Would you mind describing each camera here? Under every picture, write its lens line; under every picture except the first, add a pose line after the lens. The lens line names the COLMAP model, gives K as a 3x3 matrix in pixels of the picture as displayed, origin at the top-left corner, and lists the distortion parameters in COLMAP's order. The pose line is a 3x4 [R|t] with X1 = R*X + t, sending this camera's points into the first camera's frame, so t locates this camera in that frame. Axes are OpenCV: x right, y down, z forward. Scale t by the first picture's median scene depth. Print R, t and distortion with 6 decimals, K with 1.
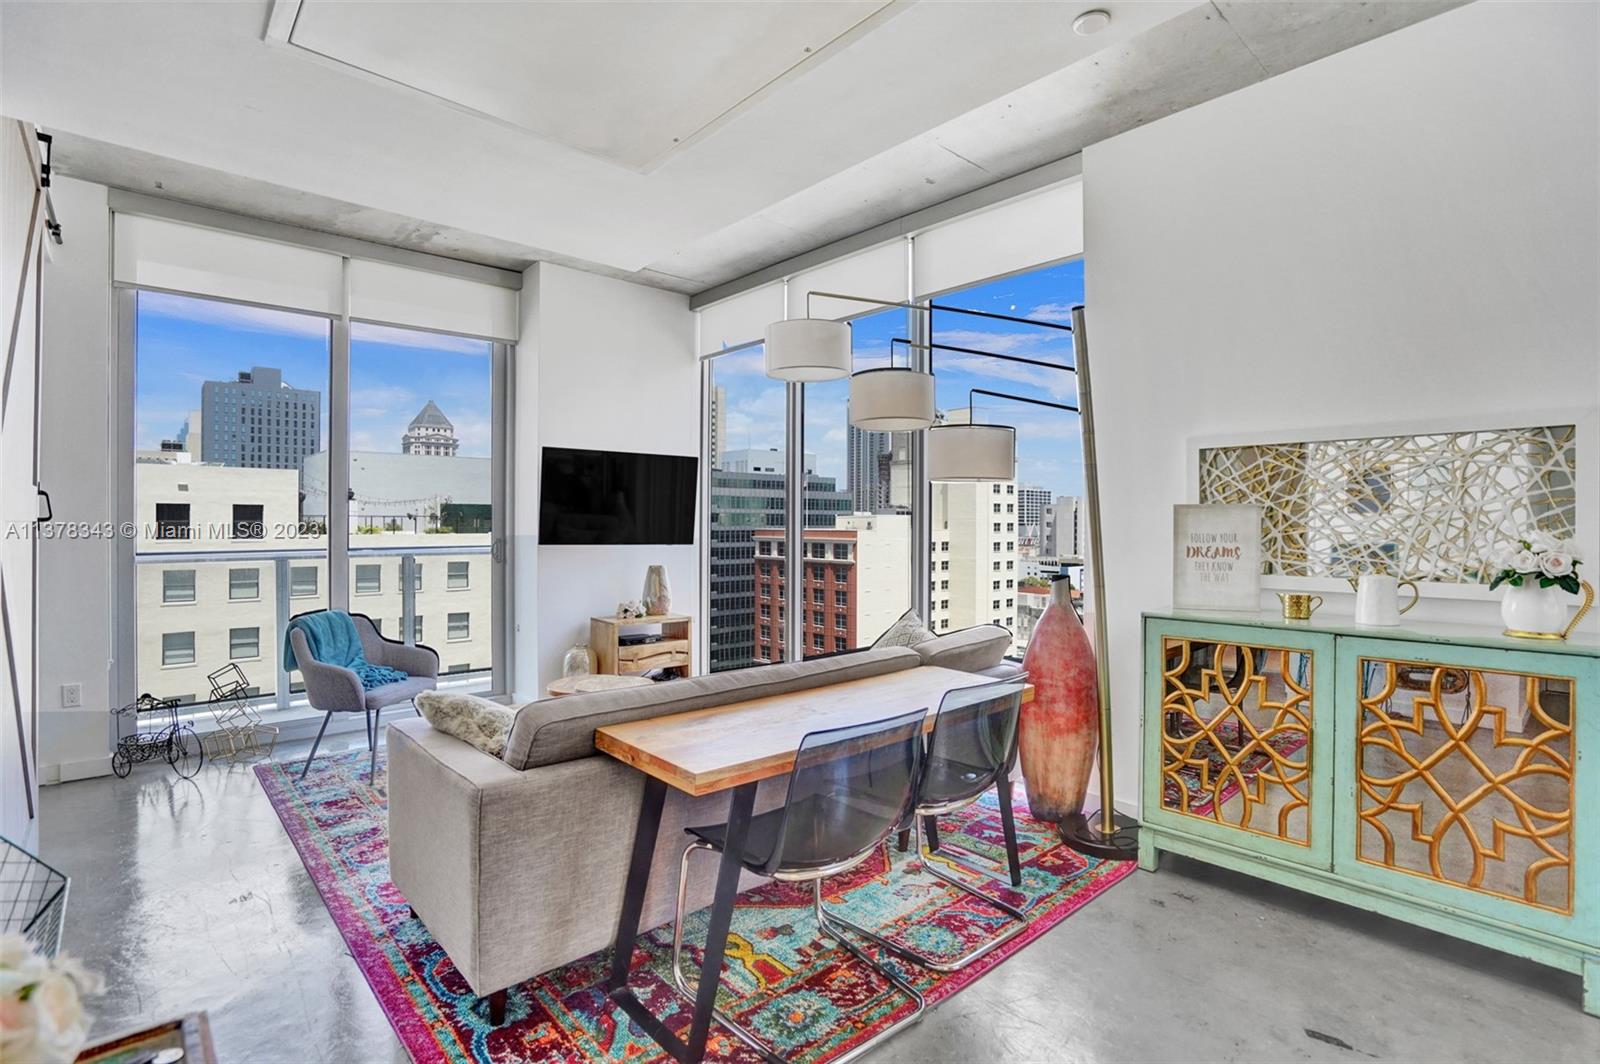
lens RADIAL K [[770.6, 0, 790.2], [0, 770.6, 527.2], [0, 0, 1]] dist [-0.033028, 0.000304]
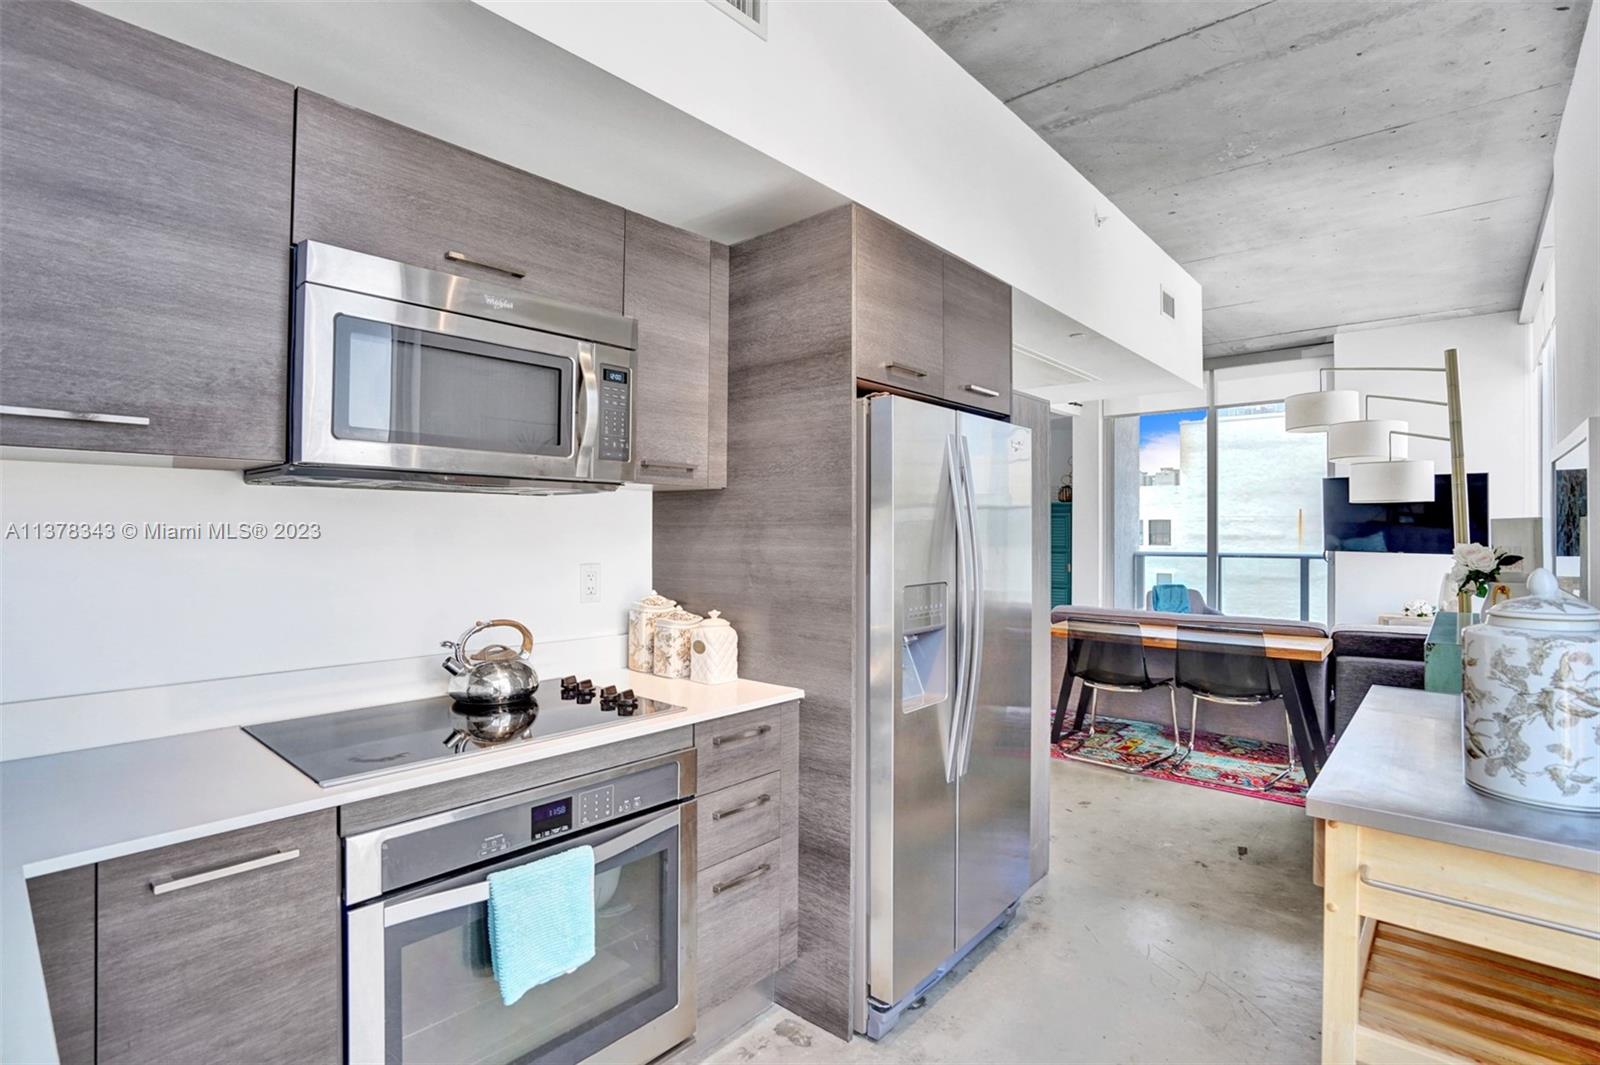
lens RADIAL K [[754.9, 0, 800.4], [0, 754.9, 520.1], [0, 0, 1]] dist [-0.058646, 0.026992]
pose [[0.118994, -0.014350, -0.992791, 1.858238], [-0.005896, 0.999868, -0.015159, -0.015418], [0.992877, 0.007657, 0.118893, -0.143360]]
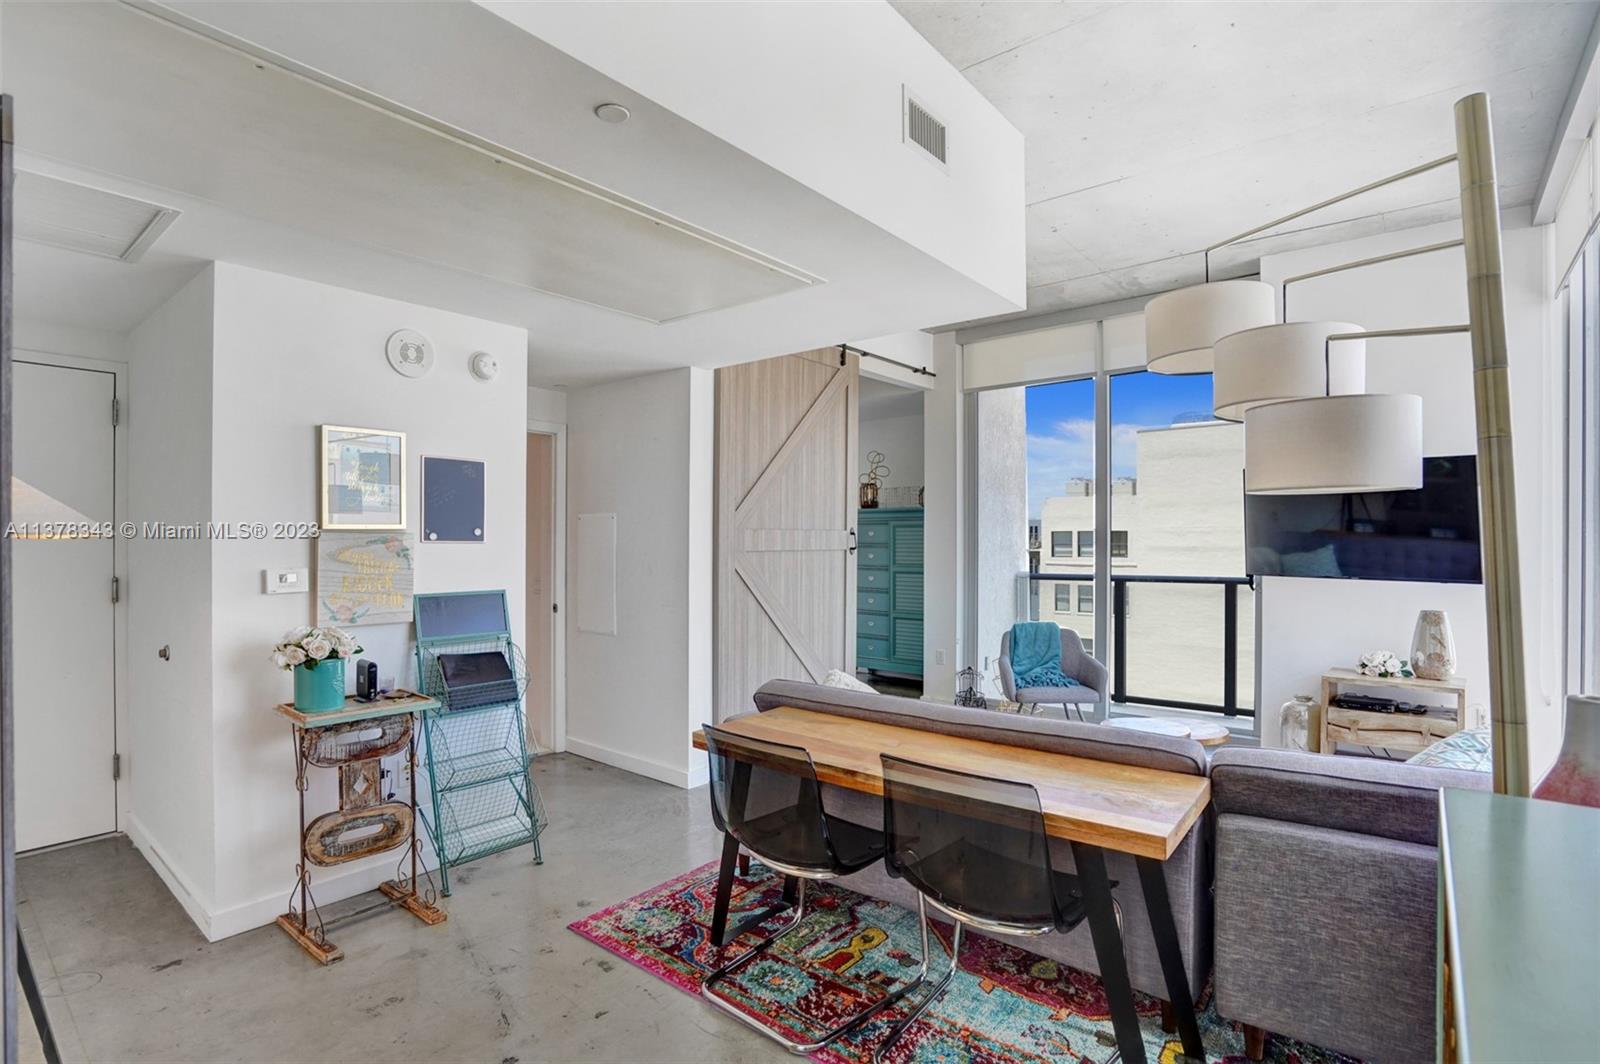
lens RADIAL K [[760.7, 0, 799.1], [0, 760.7, 542.7], [0, 0, 1]] dist [-0.060234, 0.029651]
pose [[0.157123, -0.002250, -0.987576, 1.016930], [0.000039, 0.999997, -0.002272, -0.031927], [0.987579, 0.000318, 0.157123, 0.741215]]
